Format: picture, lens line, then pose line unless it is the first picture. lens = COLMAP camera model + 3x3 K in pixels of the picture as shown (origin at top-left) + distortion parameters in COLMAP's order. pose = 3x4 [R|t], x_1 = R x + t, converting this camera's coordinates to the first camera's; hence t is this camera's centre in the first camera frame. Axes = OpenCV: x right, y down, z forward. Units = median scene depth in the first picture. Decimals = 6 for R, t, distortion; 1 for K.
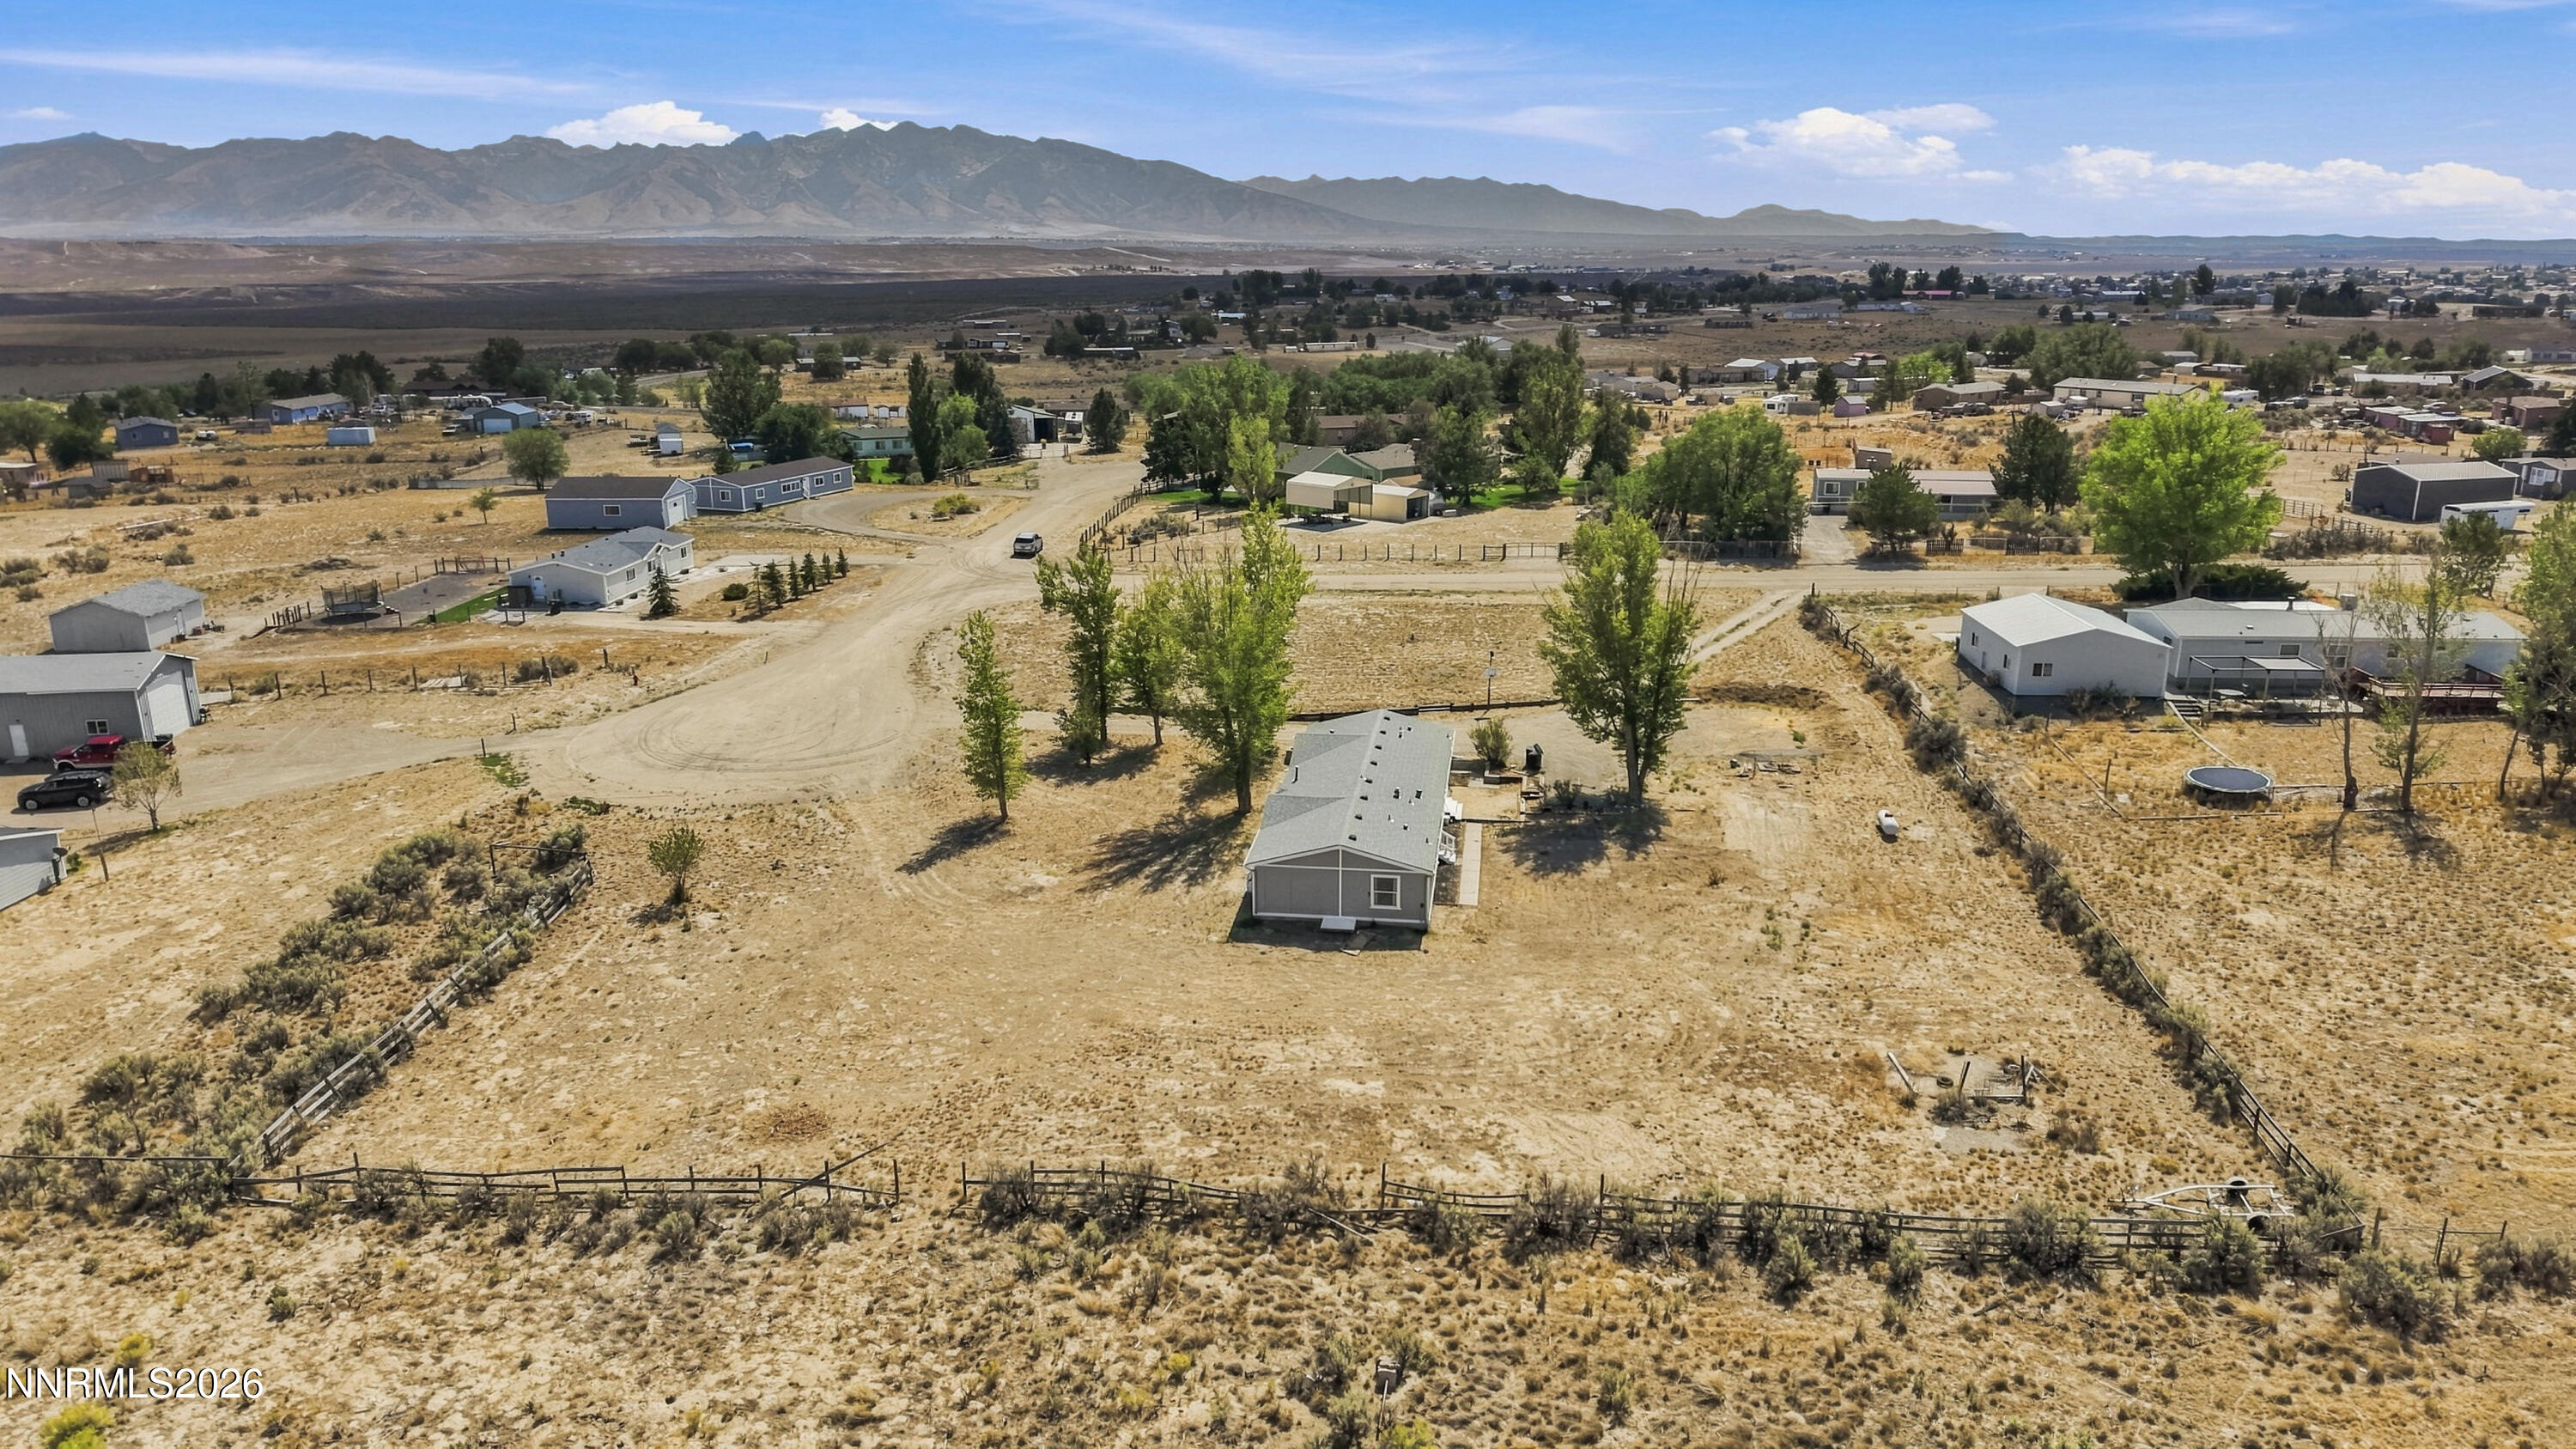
lens RADIAL K [[1741.6, 0, 1288.0], [0, 1741.6, 724.5], [0, 0, 1]] dist [0.012746, -0.004973]
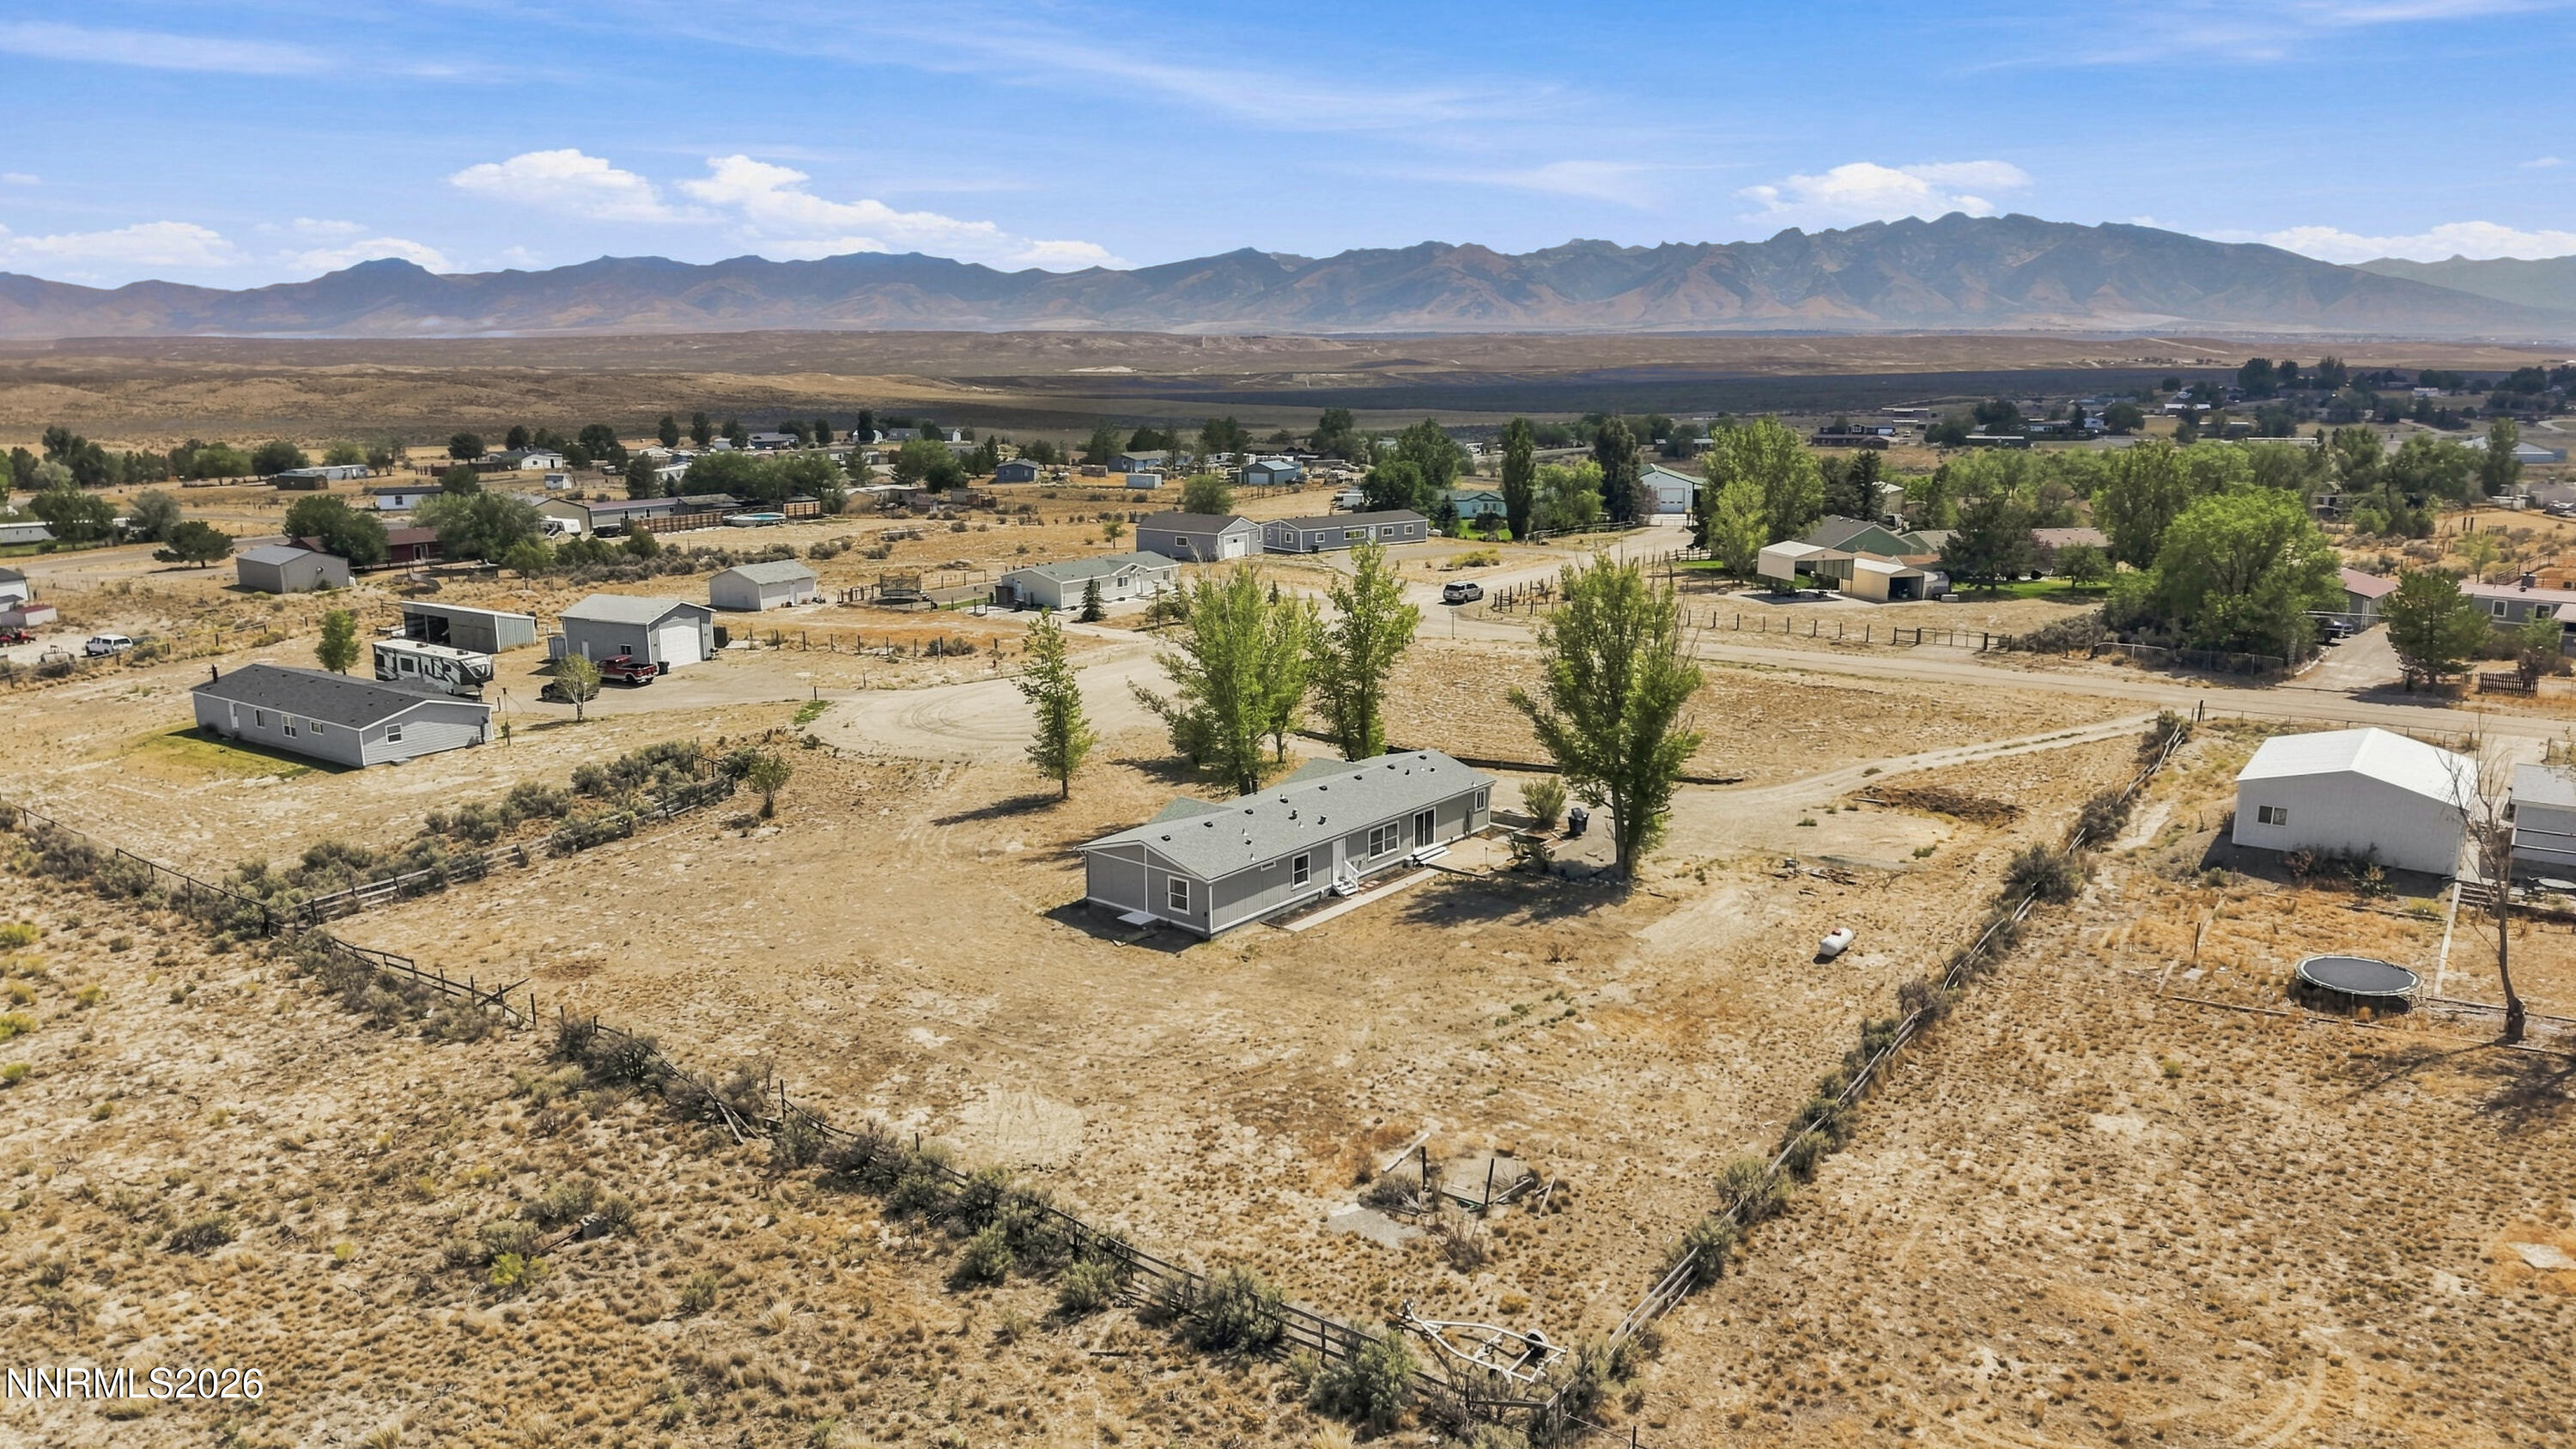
lens RADIAL K [[1741.6, 0, 1288.0], [0, 1741.6, 724.5], [0, 0, 1]] dist [0.012746, -0.004973]
pose [[0.844863, 0.116736, -0.522092, 0.658682], [-0.142907, 0.989686, -0.009969, -0.001586], [0.515543, 0.083033, 0.852831, 0.162359]]
